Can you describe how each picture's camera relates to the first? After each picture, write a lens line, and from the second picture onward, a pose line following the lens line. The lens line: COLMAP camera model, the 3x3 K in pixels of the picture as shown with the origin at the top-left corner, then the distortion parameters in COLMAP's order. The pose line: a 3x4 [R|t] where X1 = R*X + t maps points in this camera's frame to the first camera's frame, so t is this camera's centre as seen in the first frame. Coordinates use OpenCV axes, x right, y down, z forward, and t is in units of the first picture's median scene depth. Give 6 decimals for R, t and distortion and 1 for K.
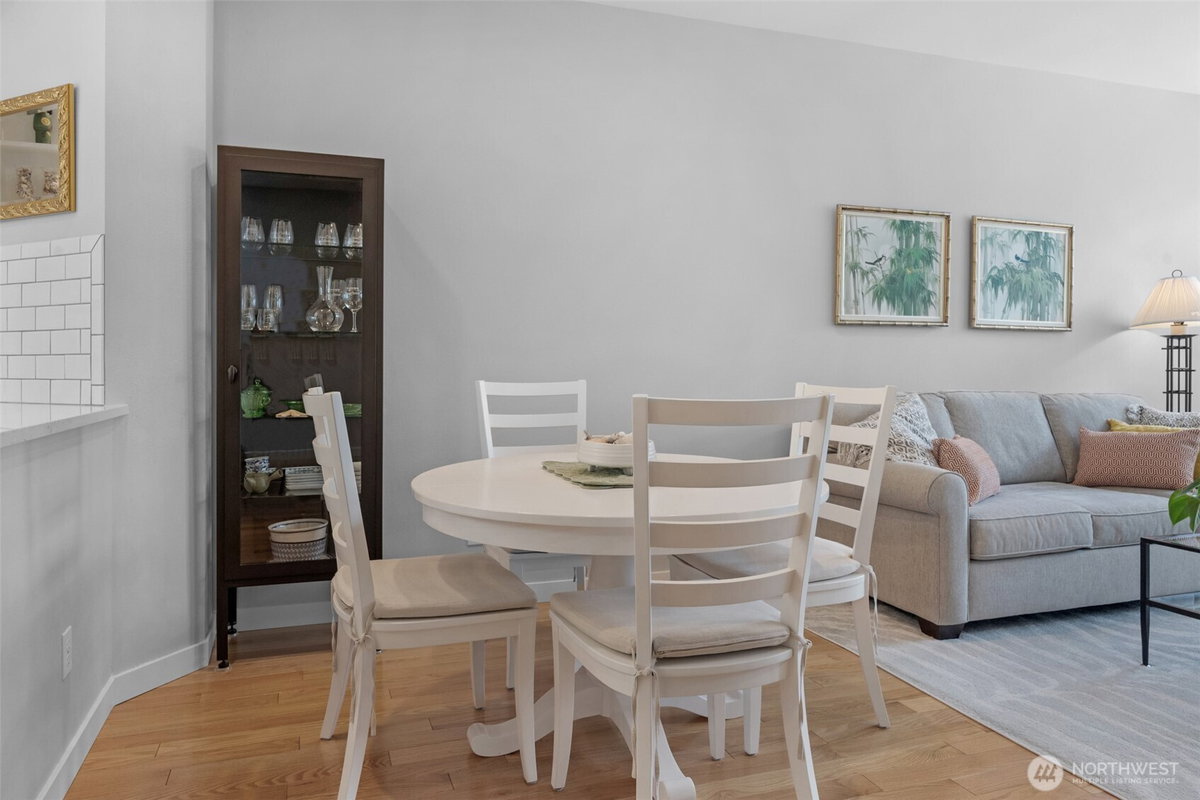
lens RADIAL K [[779.1, 0, 568.0], [0, 779.1, 364.5], [0, 0, 1]] dist [0.009457, -0.002768]
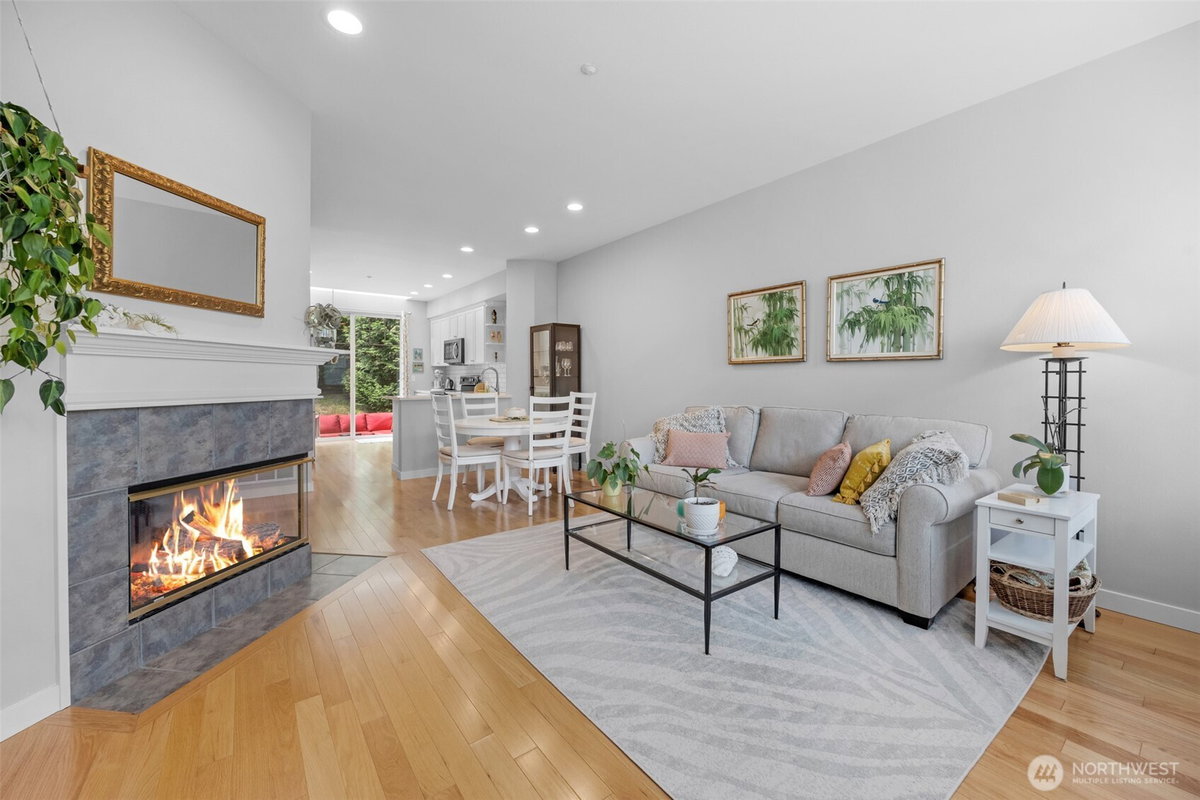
lens RADIAL K [[484.9, 0, 613.5], [0, 484.9, 382.1], [0, 0, 1]] dist [-0.006808, 0.001238]
pose [[0.334152, -0.003429, -0.942513, 1.222220], [-0.006758, 0.999959, -0.006033, -0.004622], [0.942495, 0.008385, 0.334115, 0.399959]]
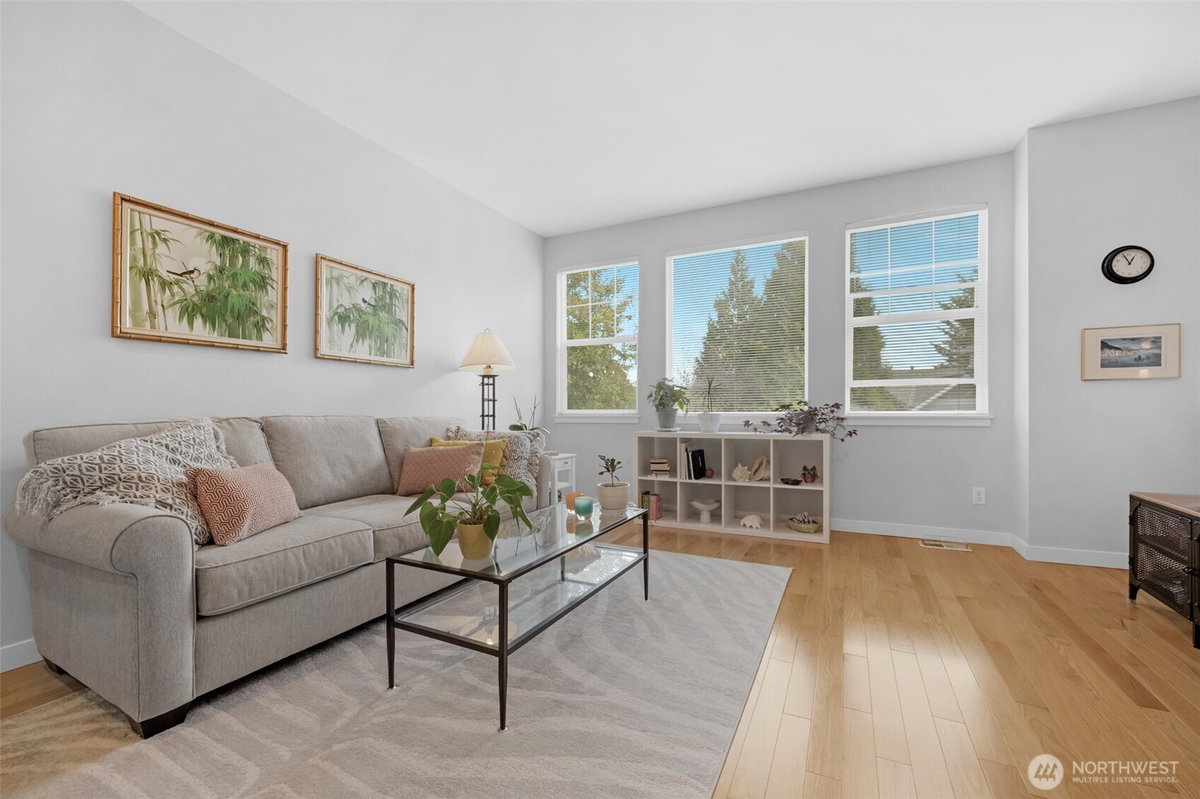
lens RADIAL K [[484.9, 0, 597.6], [0, 484.9, 409.7], [0, 0, 1]] dist [-0.006808, 0.001238]
pose [[0.712934, -0.004157, 0.701218, 0.341464], [0.006558, 0.999978, -0.000740, 0.028808], [-0.701200, 0.005126, 0.712946, 0.268092]]
